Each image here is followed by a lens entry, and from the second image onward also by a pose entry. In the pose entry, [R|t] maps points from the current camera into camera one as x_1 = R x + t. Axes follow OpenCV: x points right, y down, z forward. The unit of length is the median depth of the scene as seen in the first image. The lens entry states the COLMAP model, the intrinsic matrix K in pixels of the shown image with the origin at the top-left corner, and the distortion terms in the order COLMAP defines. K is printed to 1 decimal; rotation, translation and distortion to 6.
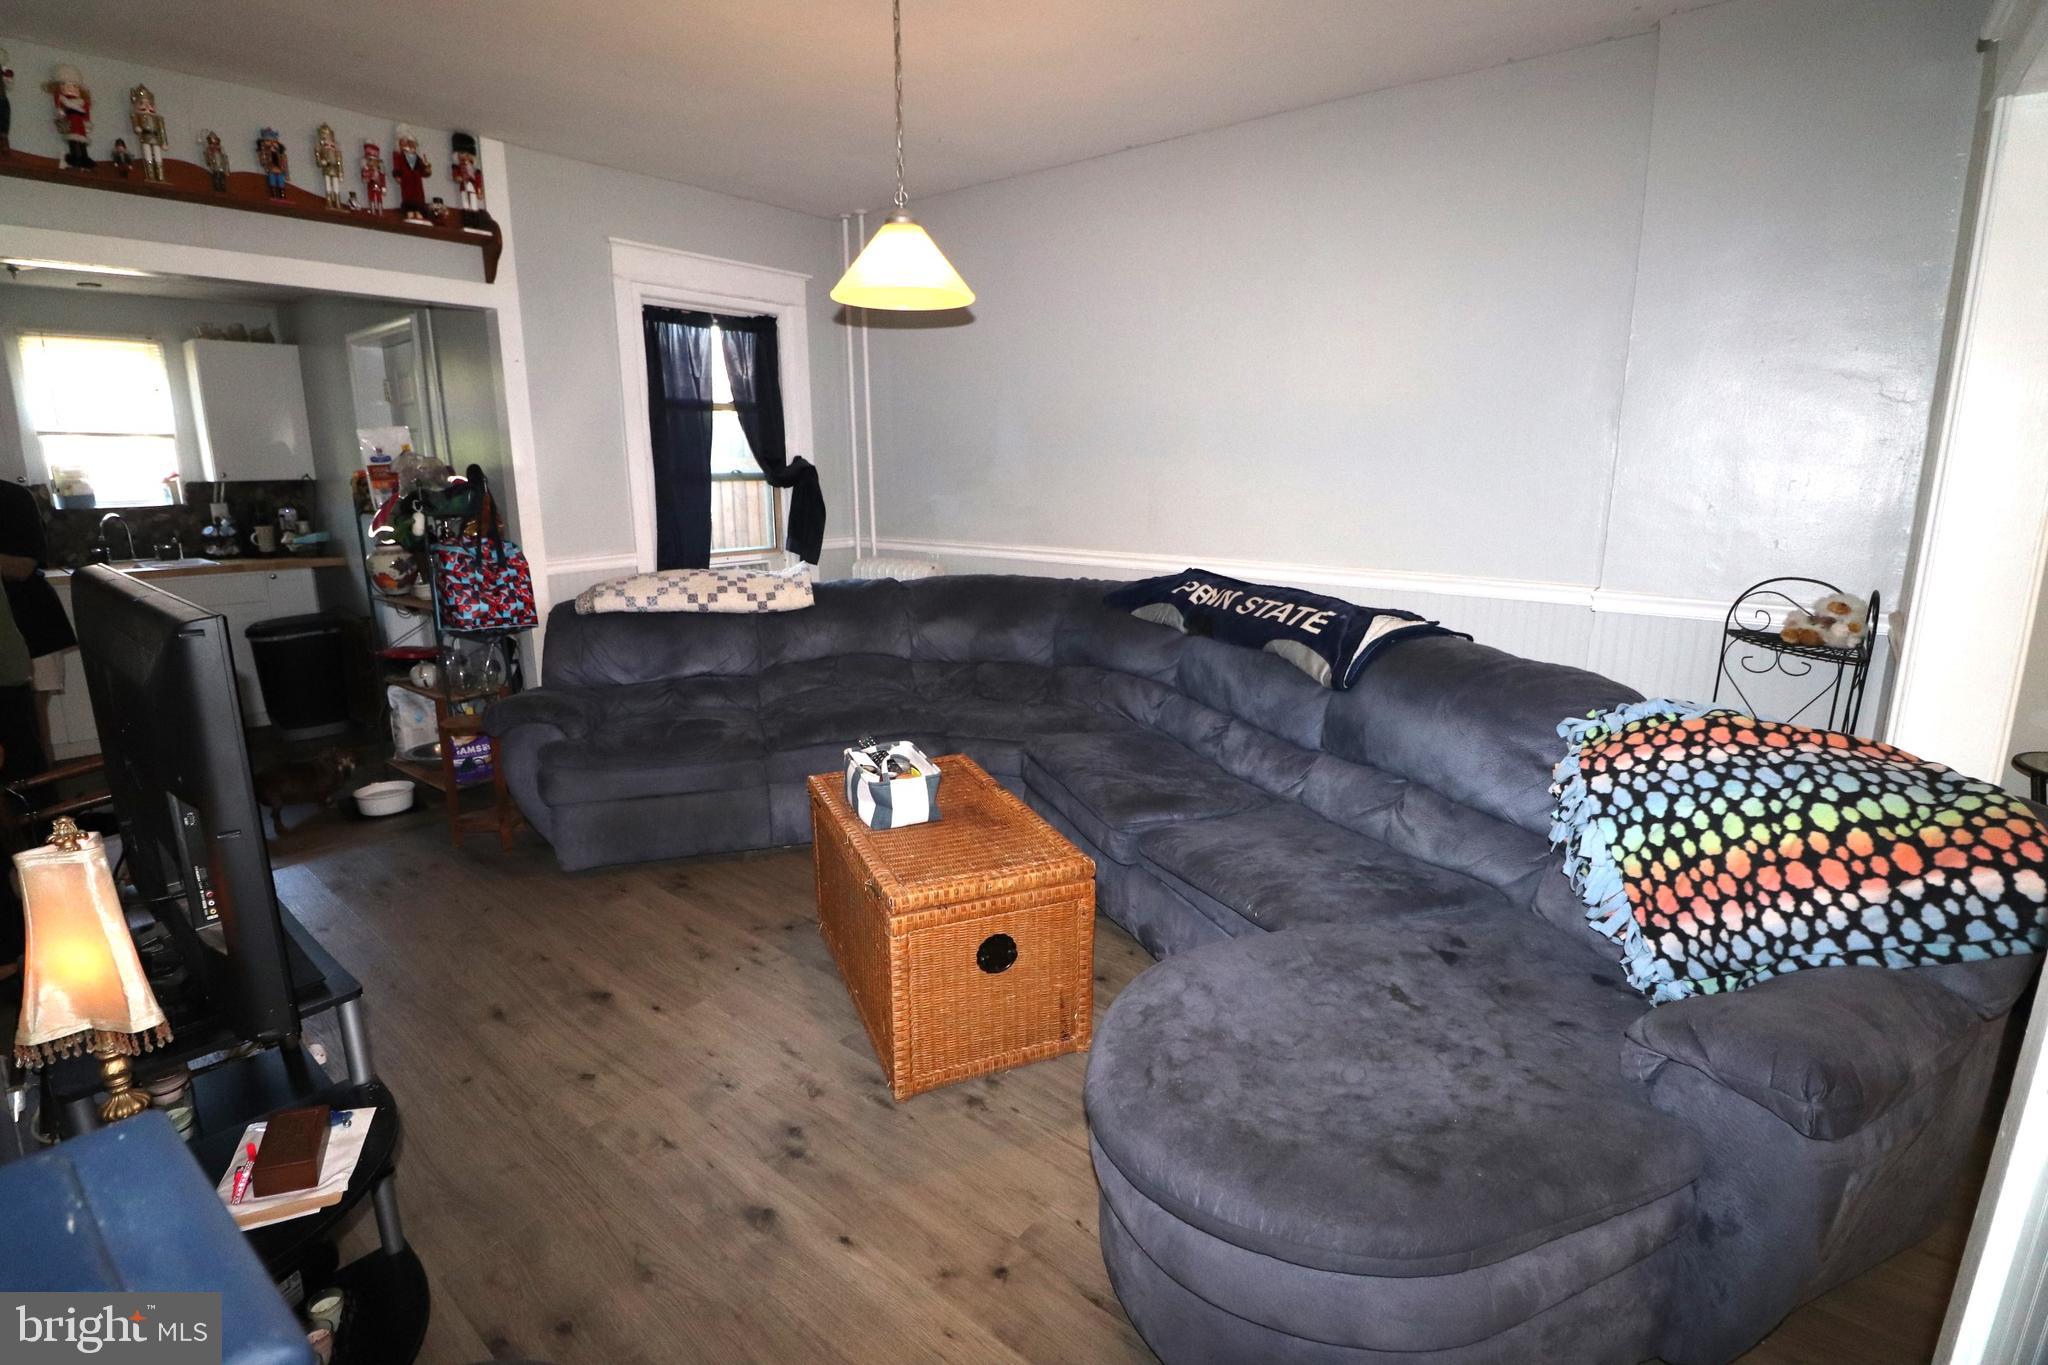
lens RADIAL K [[947.3, 0, 1019.6], [0, 947.3, 656.6], [0, 0, 1]] dist [-0.013167, -0.000584]
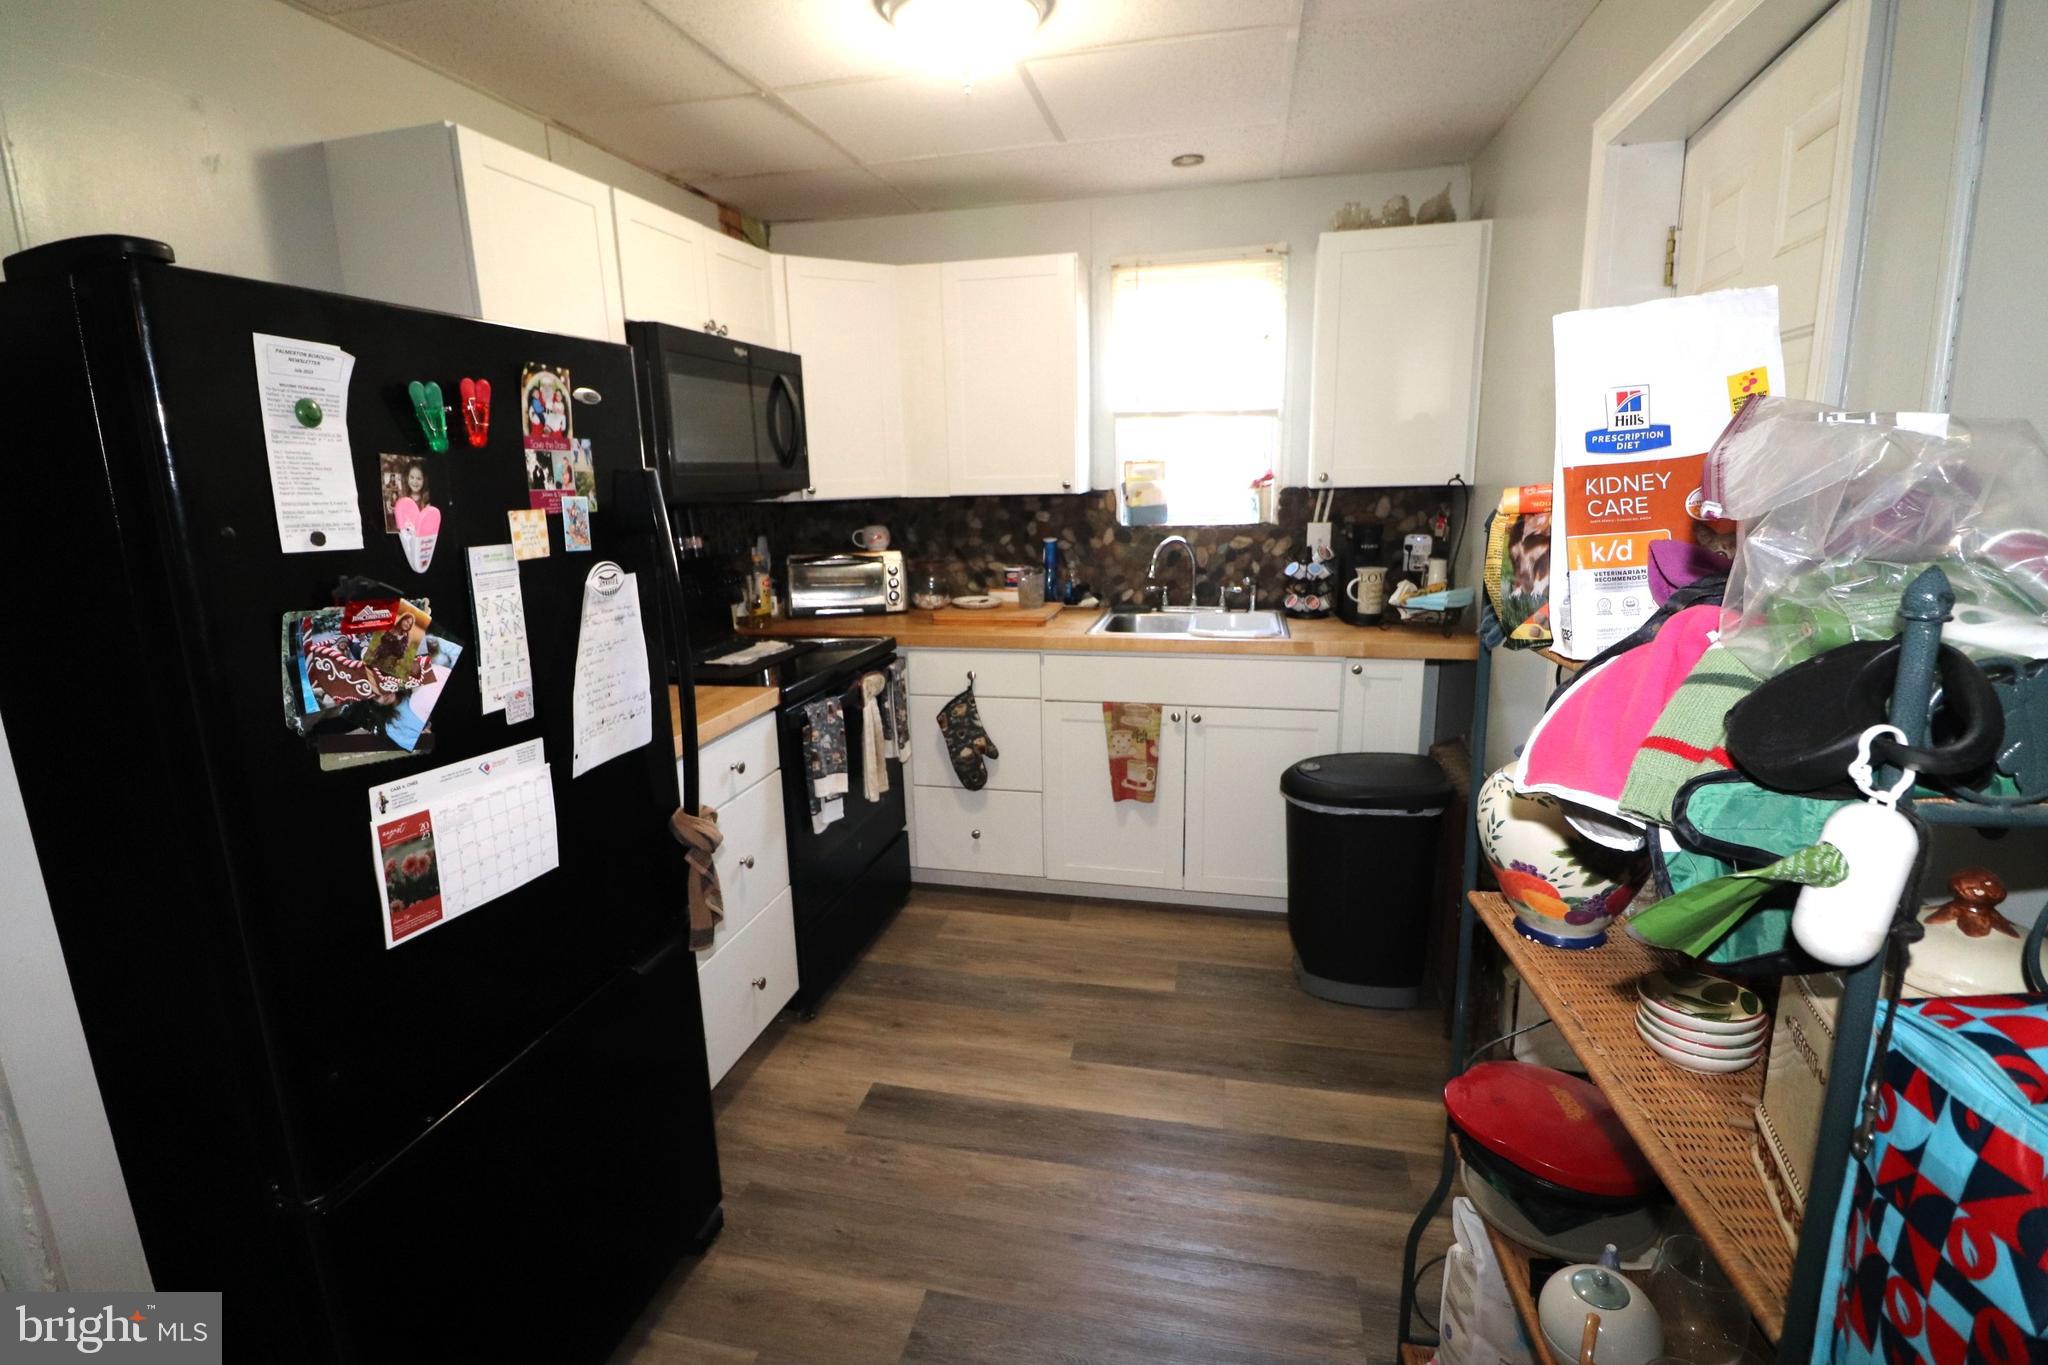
lens RADIAL K [[947.3, 0, 1019.6], [0, 947.3, 656.6], [0, 0, 1]] dist [-0.013167, -0.000584]
pose [[0.433235, 0.171196, -0.884872, -0.406276], [-0.155068, 0.981312, 0.113933, -0.123086], [0.887841, 0.087856, 0.451686, 0.588277]]
